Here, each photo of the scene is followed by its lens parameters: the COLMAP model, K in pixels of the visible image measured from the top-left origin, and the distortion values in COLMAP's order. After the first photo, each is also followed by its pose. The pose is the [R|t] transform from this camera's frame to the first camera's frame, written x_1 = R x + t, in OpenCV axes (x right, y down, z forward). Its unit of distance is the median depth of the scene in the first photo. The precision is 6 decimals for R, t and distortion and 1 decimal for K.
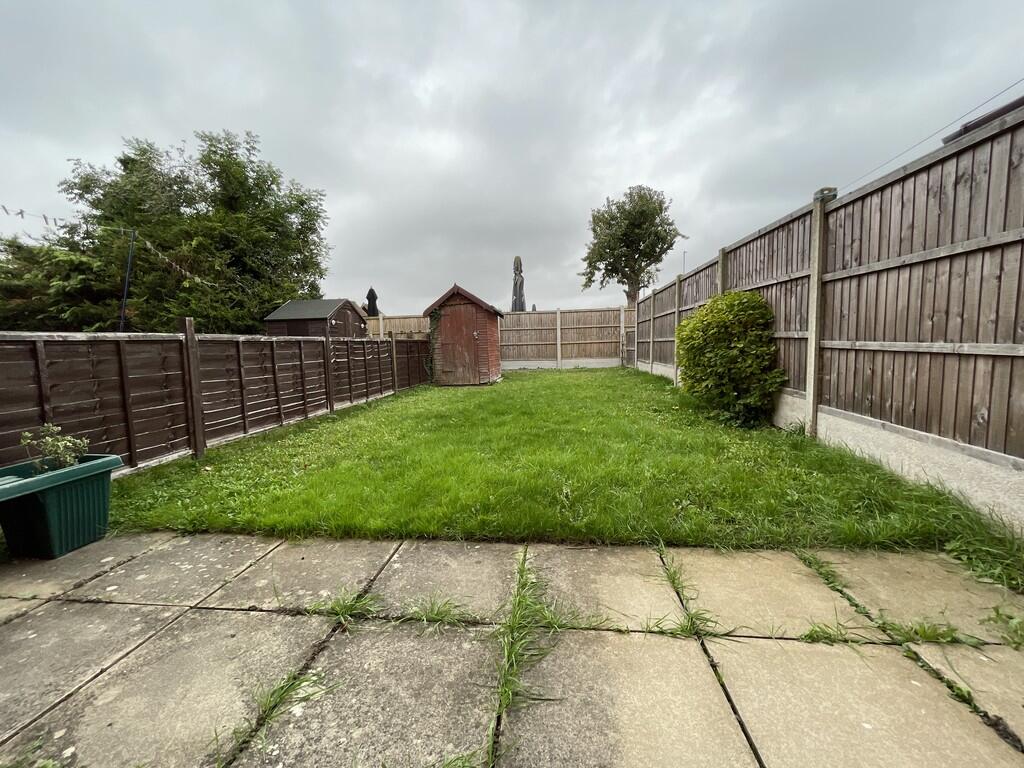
lens RADIAL K [[415.4, 0, 513.1], [0, 415.4, 381.4], [0, 0, 1]] dist [0.000546, 0.000360]
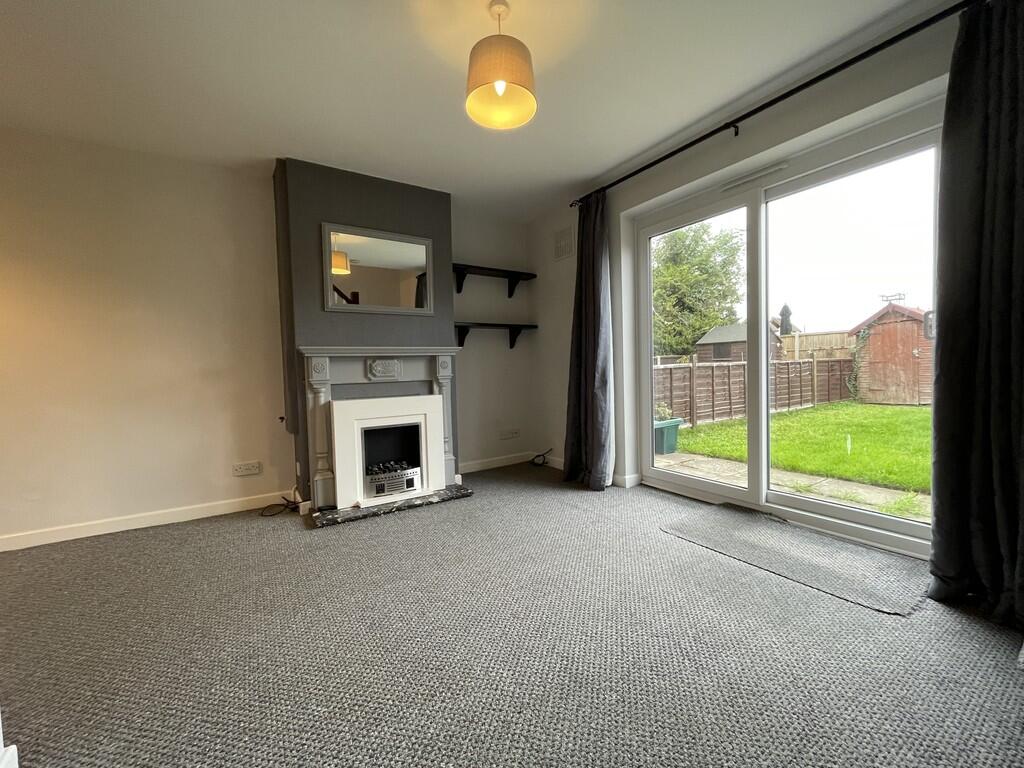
lens RADIAL K [[415.4, 0, 514.5], [0, 415.4, 383.8], [0, 0, 1]] dist [0.000546, 0.000360]
pose [[0.634417, 0.036780, -0.772115, 0.079173], [-0.055321, 0.998466, 0.002108, 0.009612], [0.771009, 0.041377, 0.635479, -0.384073]]
